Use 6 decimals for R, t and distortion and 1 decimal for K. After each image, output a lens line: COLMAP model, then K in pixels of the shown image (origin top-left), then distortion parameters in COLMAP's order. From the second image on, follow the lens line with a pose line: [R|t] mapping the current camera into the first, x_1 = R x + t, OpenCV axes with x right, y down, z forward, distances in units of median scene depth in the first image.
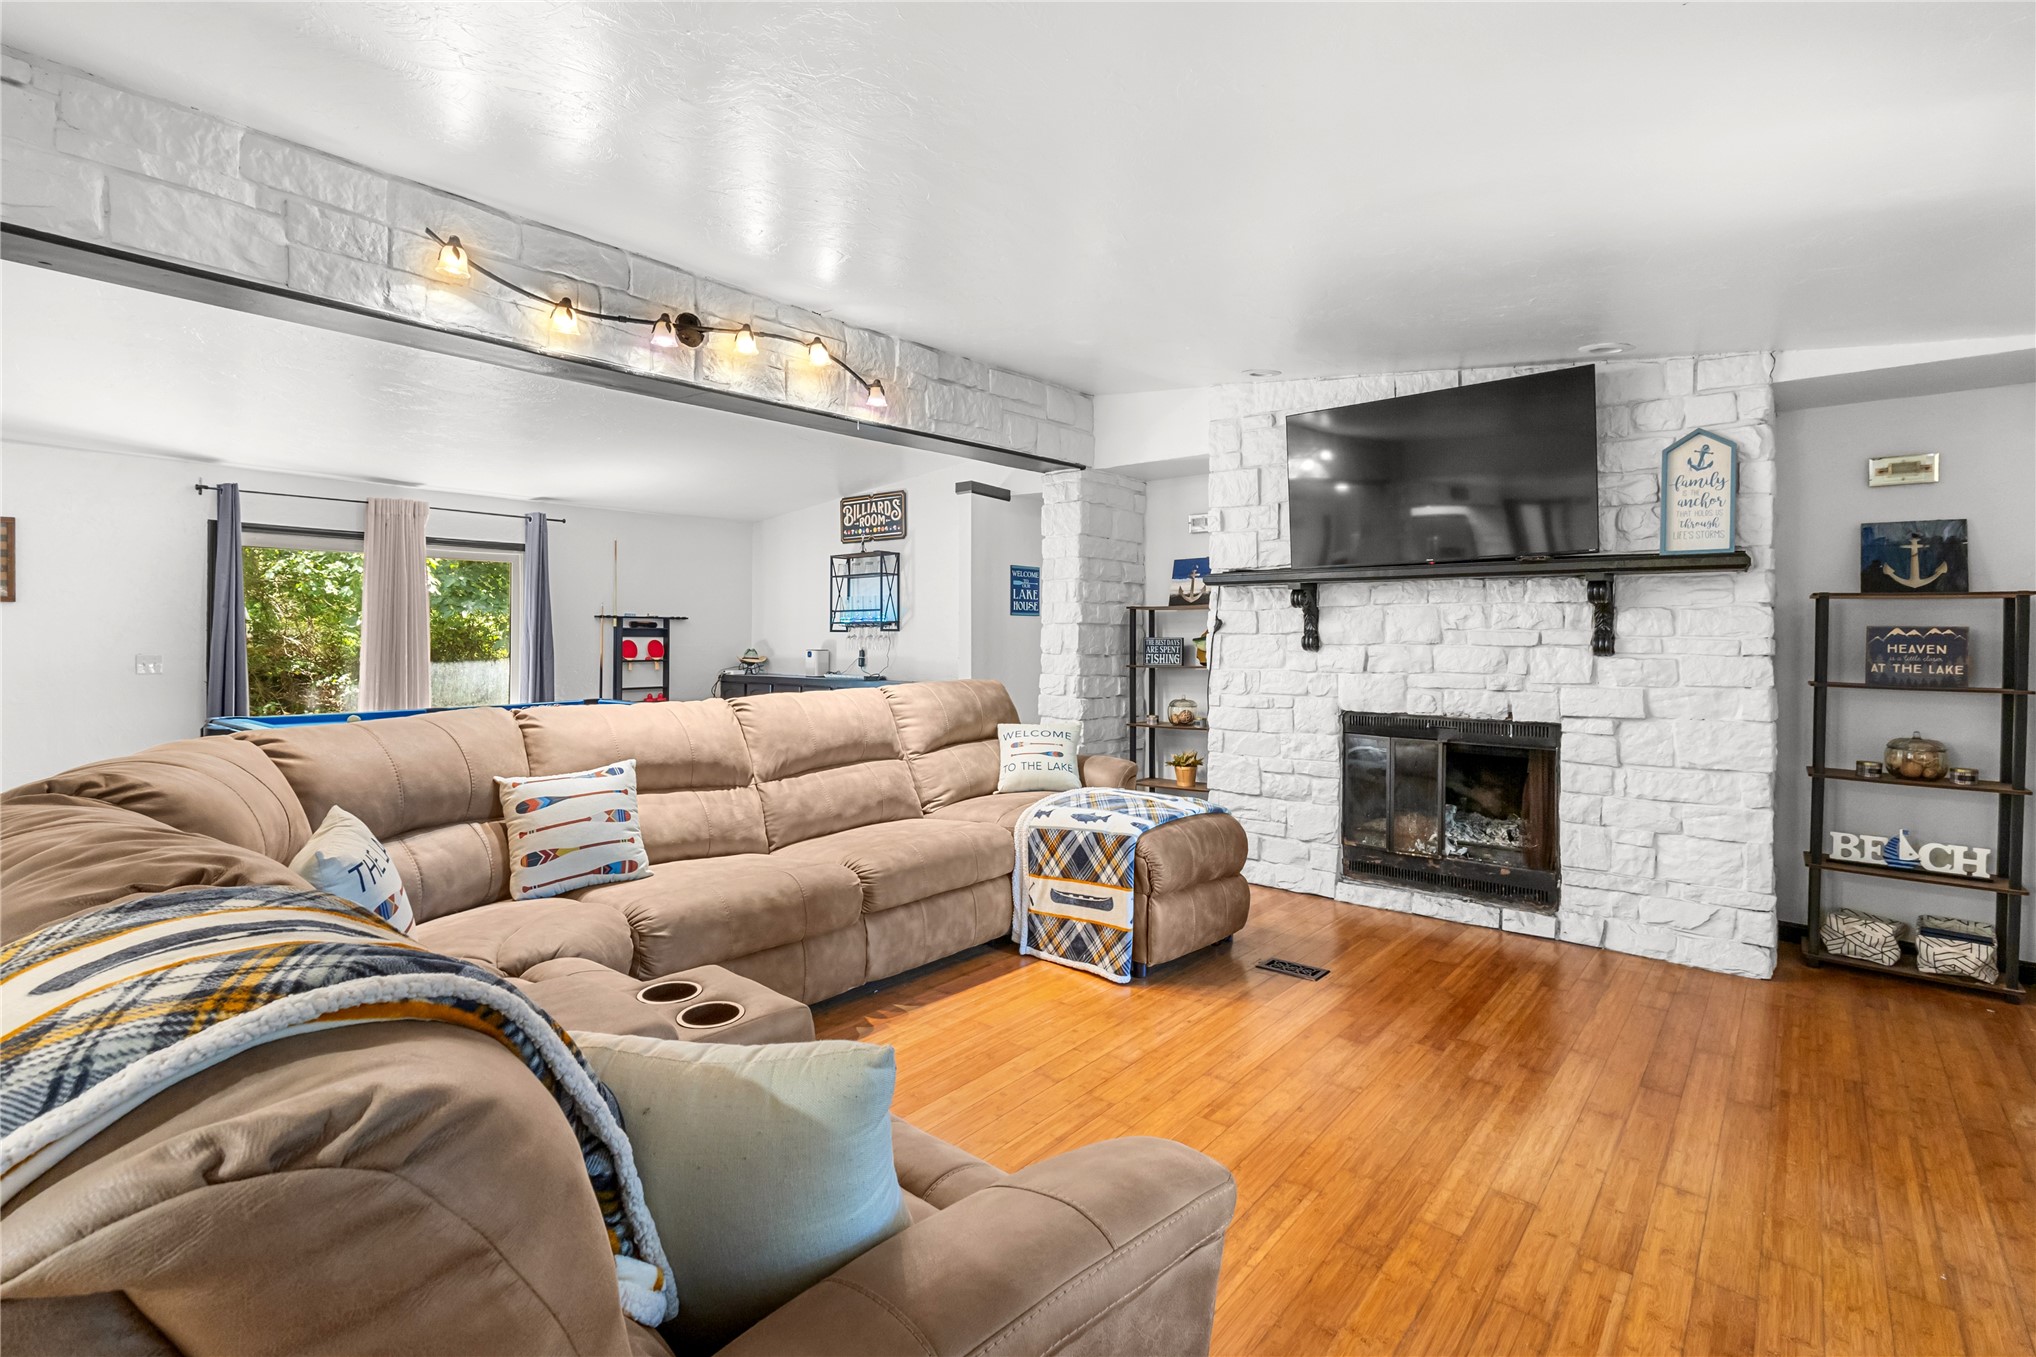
lens RADIAL K [[962.6, 0, 1010.5], [0, 962.6, 635.0], [0, 0, 1]] dist [0.004892, 0.002021]
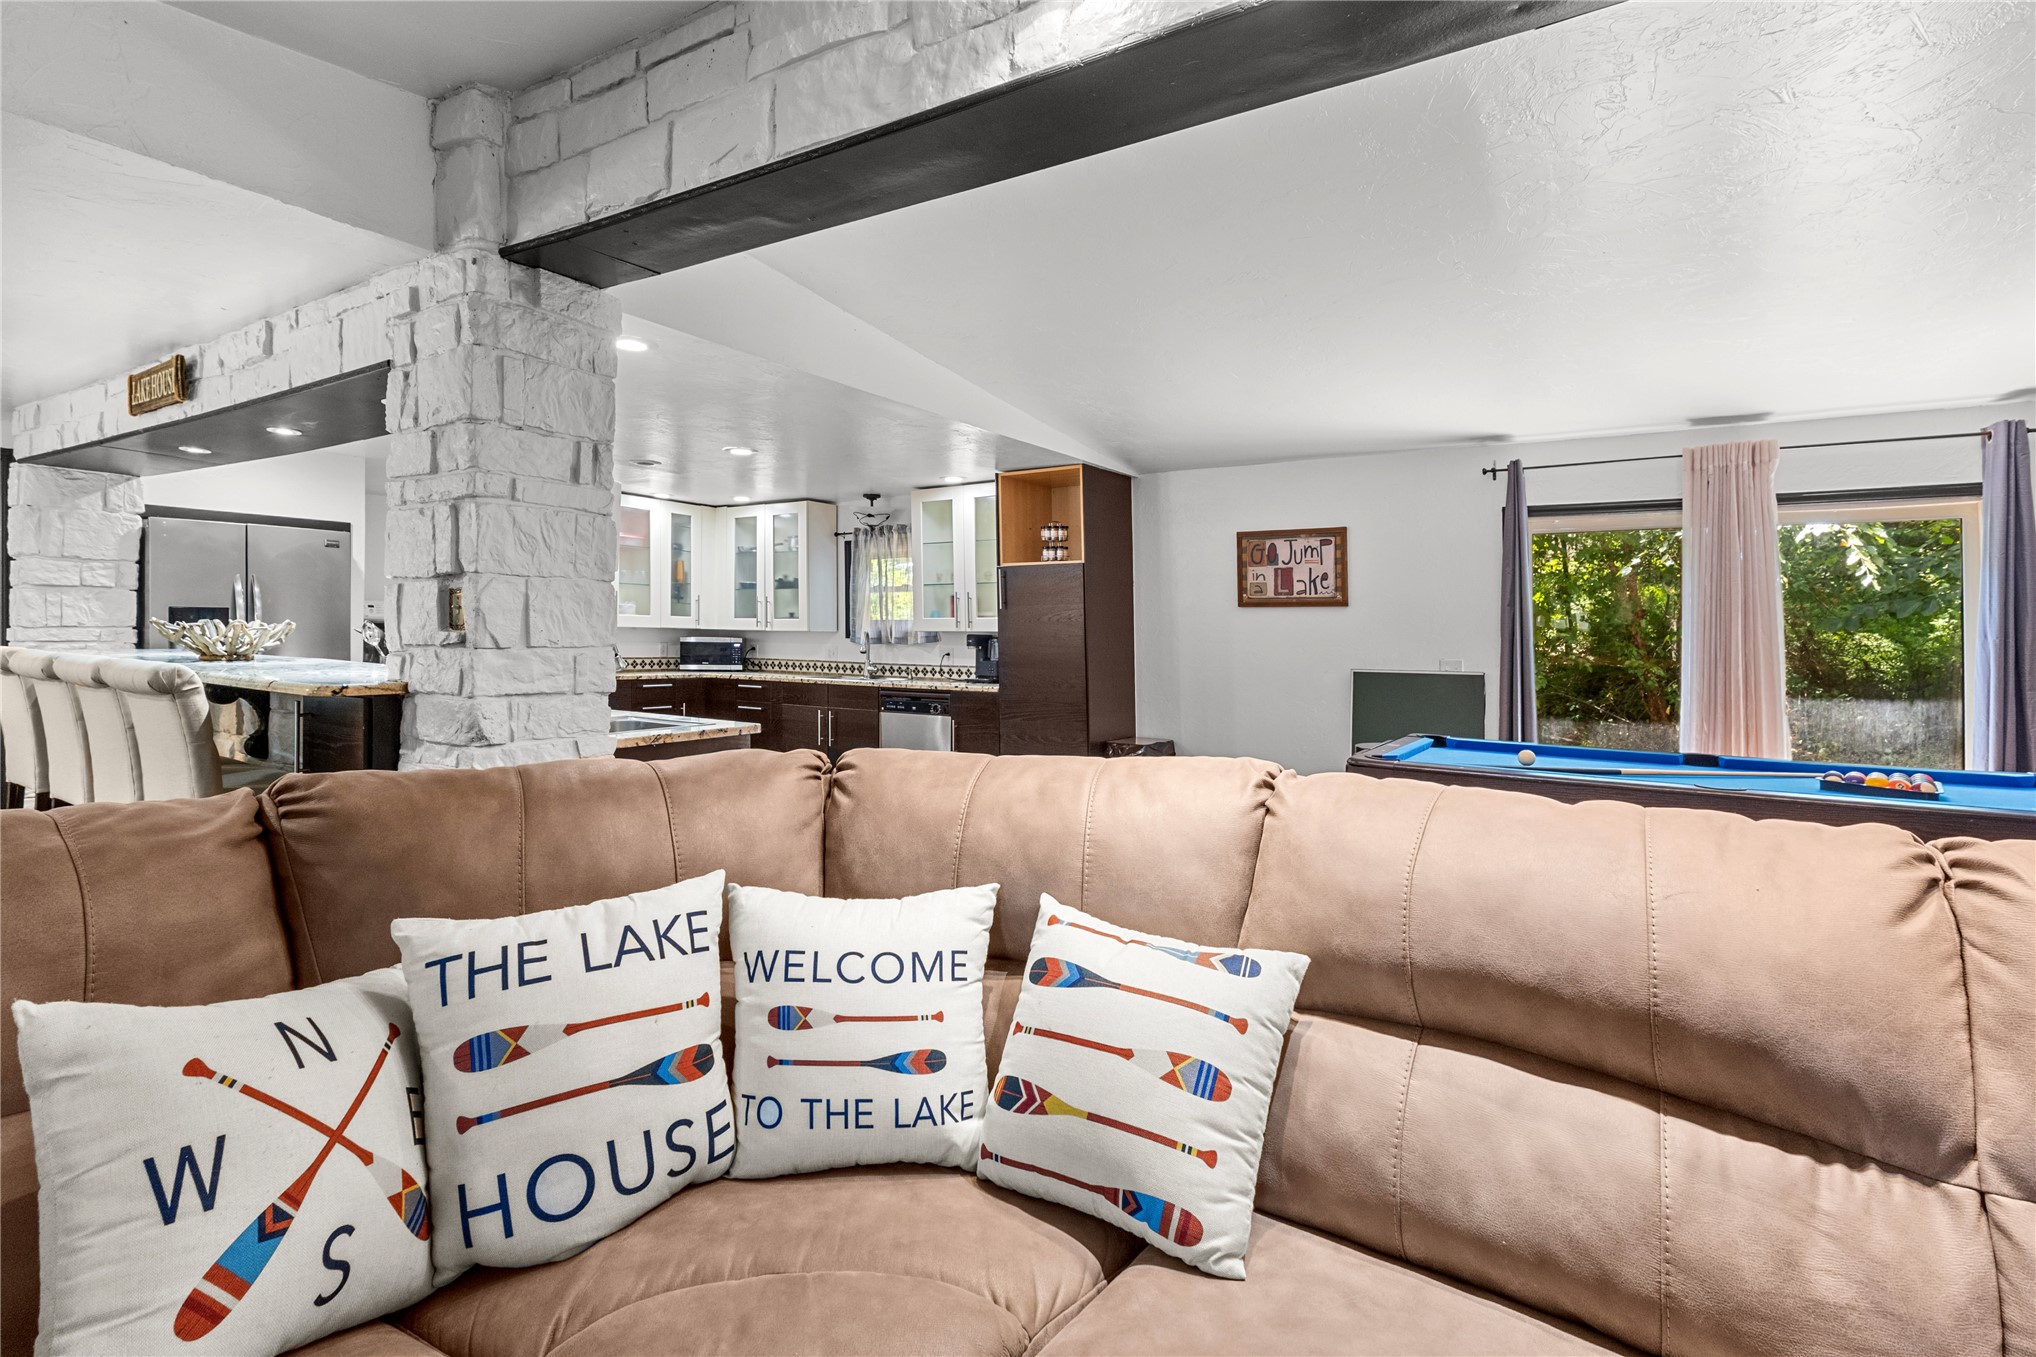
lens RADIAL K [[961.2, 0, 1025.3], [0, 961.2, 648.8], [0, 0, 1]] dist [0.001943, -0.000190]
pose [[0.131126, 0.012634, -0.991285, -0.028643], [-0.016488, 0.999808, 0.010562, 0.010606], [0.991229, 0.014959, 0.131309, 0.673392]]
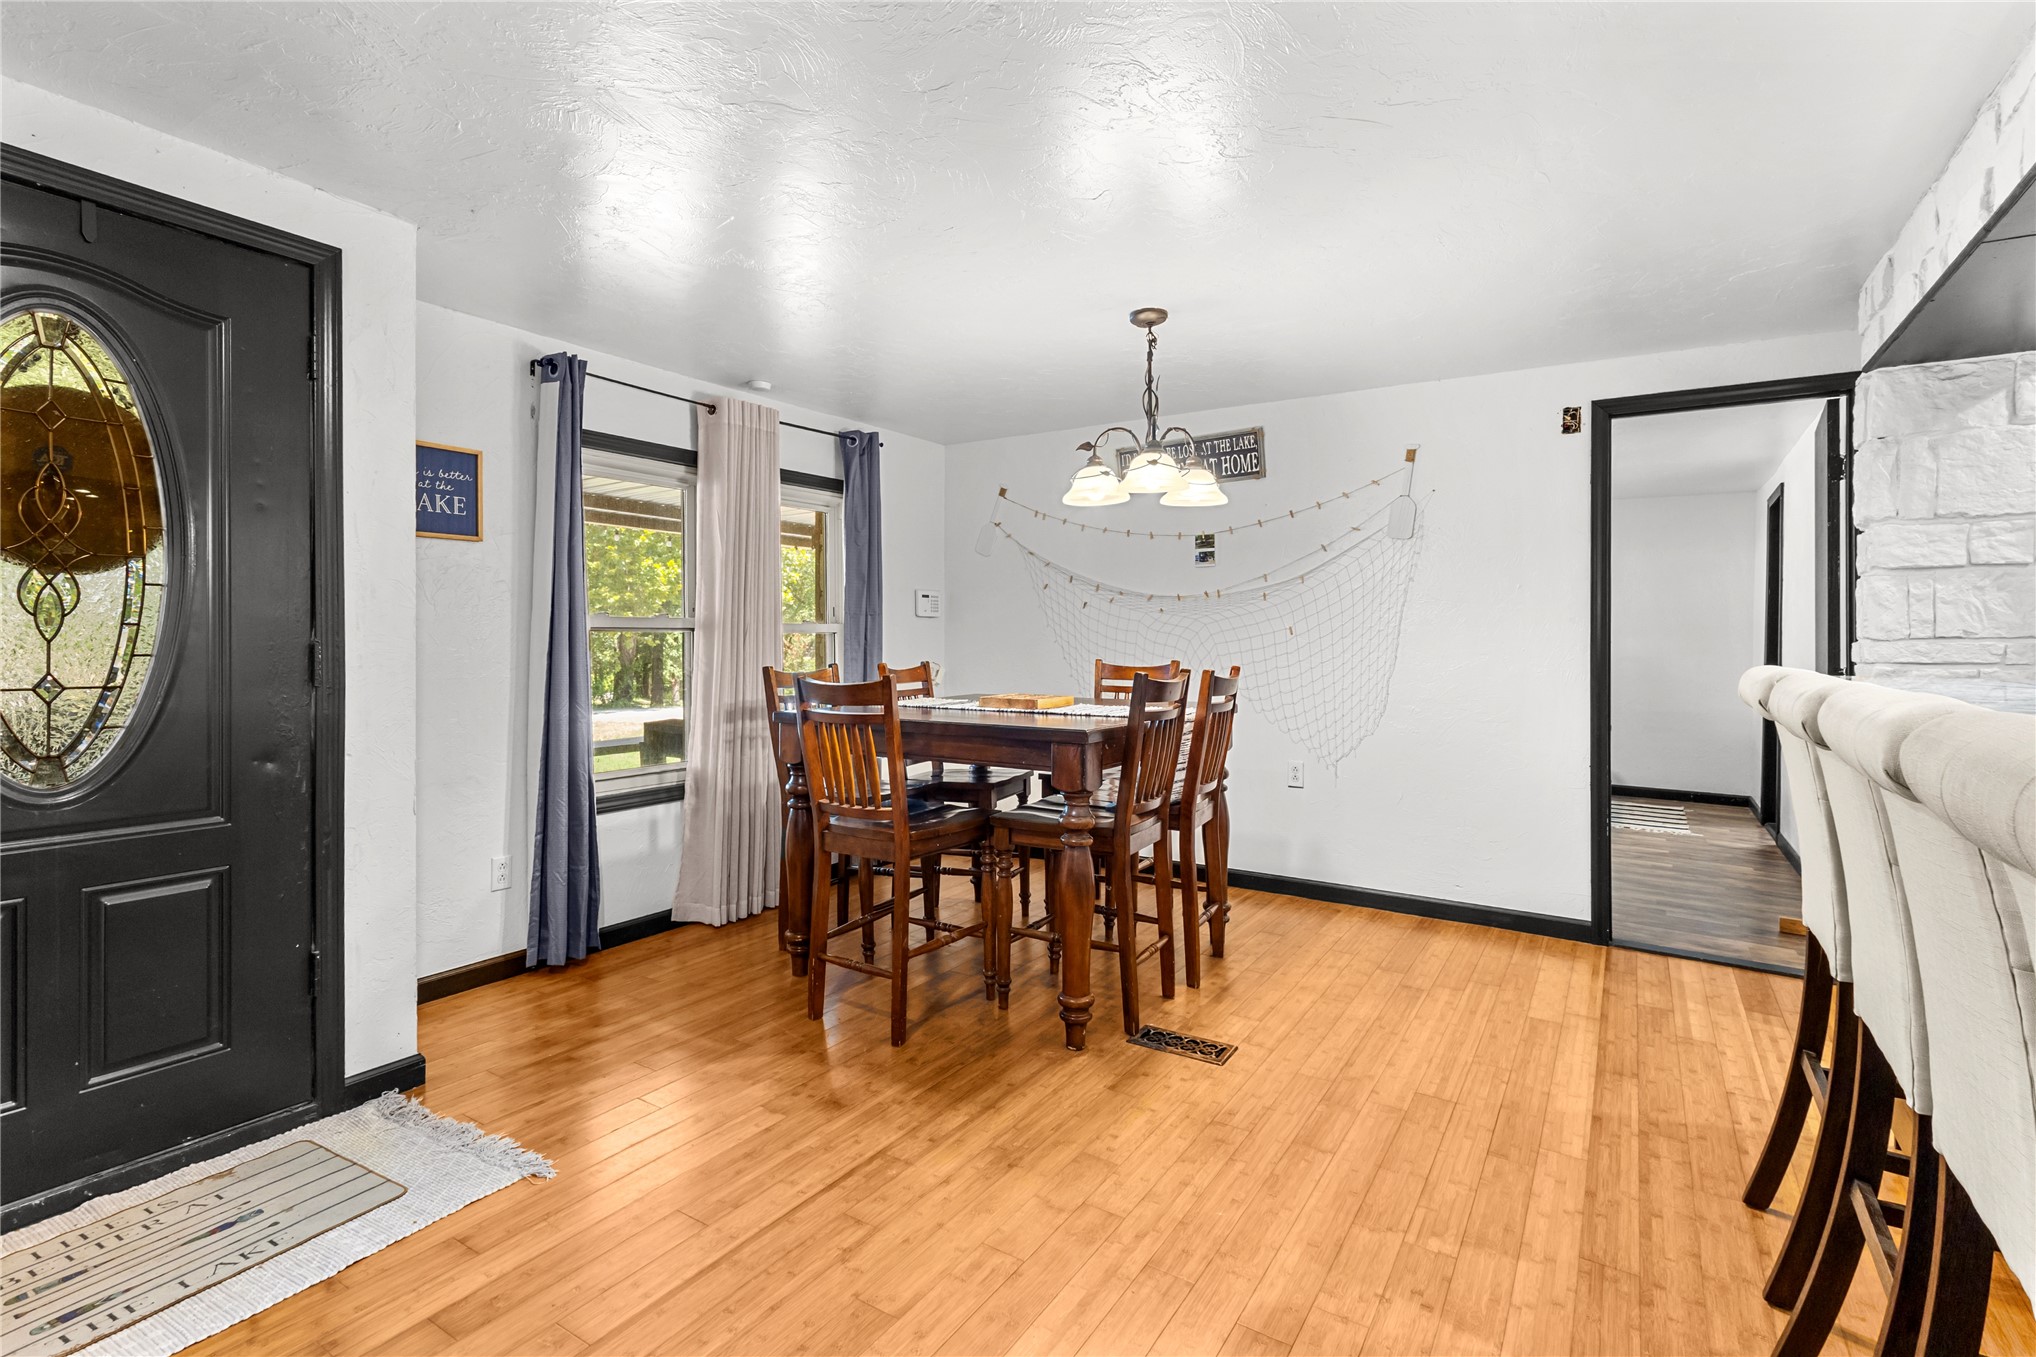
lens RADIAL K [[966.3, 0, 1010.1], [0, 966.3, 640.9], [0, 0, 1]] dist [0.000206, 0.001038]
pose [[-0.993161, -0.013259, -0.115996, -0.633208], [-0.013127, 0.999912, -0.001896, 0.027607], [0.116011, -0.000360, -0.993248, 0.256060]]
